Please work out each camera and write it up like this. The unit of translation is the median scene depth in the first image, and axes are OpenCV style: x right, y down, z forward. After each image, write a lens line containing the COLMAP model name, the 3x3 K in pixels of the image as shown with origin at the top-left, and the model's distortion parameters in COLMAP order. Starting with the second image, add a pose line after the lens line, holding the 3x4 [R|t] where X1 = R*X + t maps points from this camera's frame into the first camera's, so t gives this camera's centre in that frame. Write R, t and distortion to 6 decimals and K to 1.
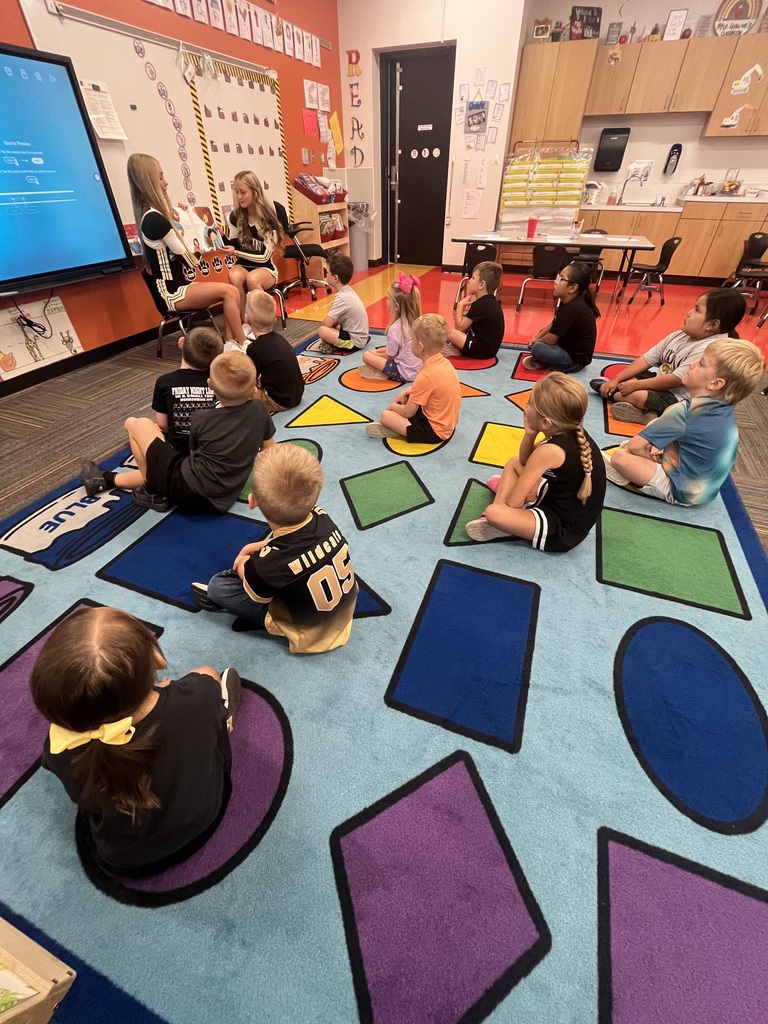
lens RADIAL K [[421.8, 0, 392.3], [0, 421.8, 508.3], [0, 0, 1]] dist [0.000449, 0.001503]
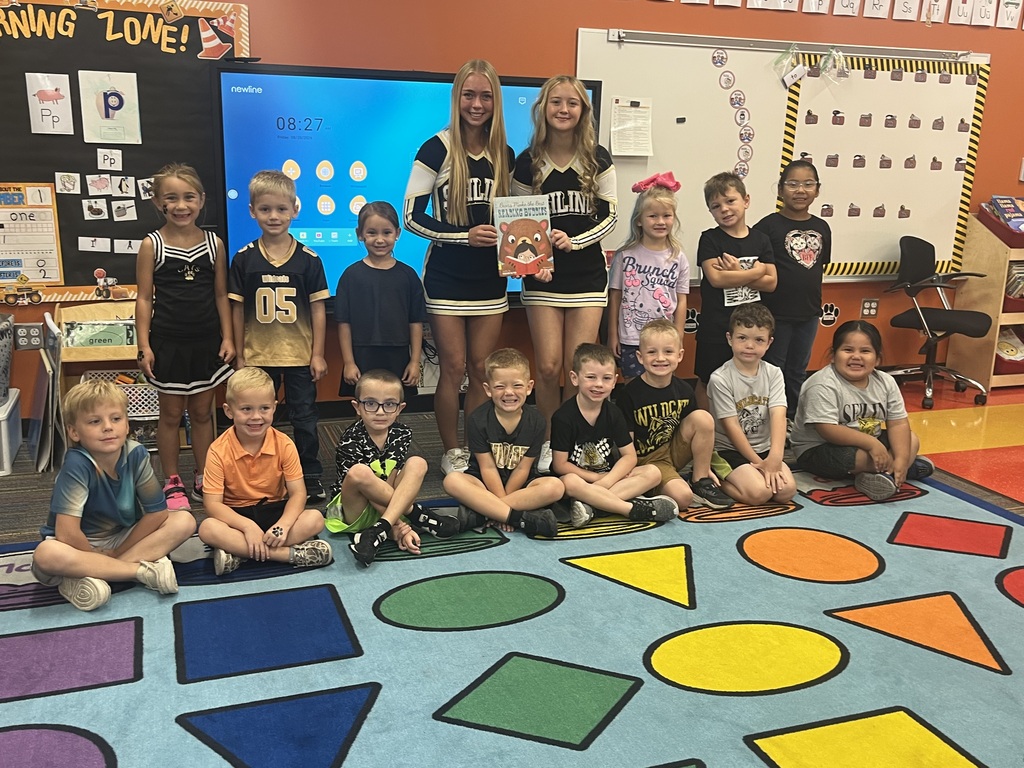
lens RADIAL K [[1001.0, 0, 541.5], [0, 1001.0, 399.8], [0, 0, 1]] dist [0.062425, 0.000000]
pose [[0.666065, 0.208907, -0.716041, 0.502178], [-0.489893, 0.846420, -0.208755, -0.055649], [0.562461, 0.489828, 0.666113, -0.046217]]
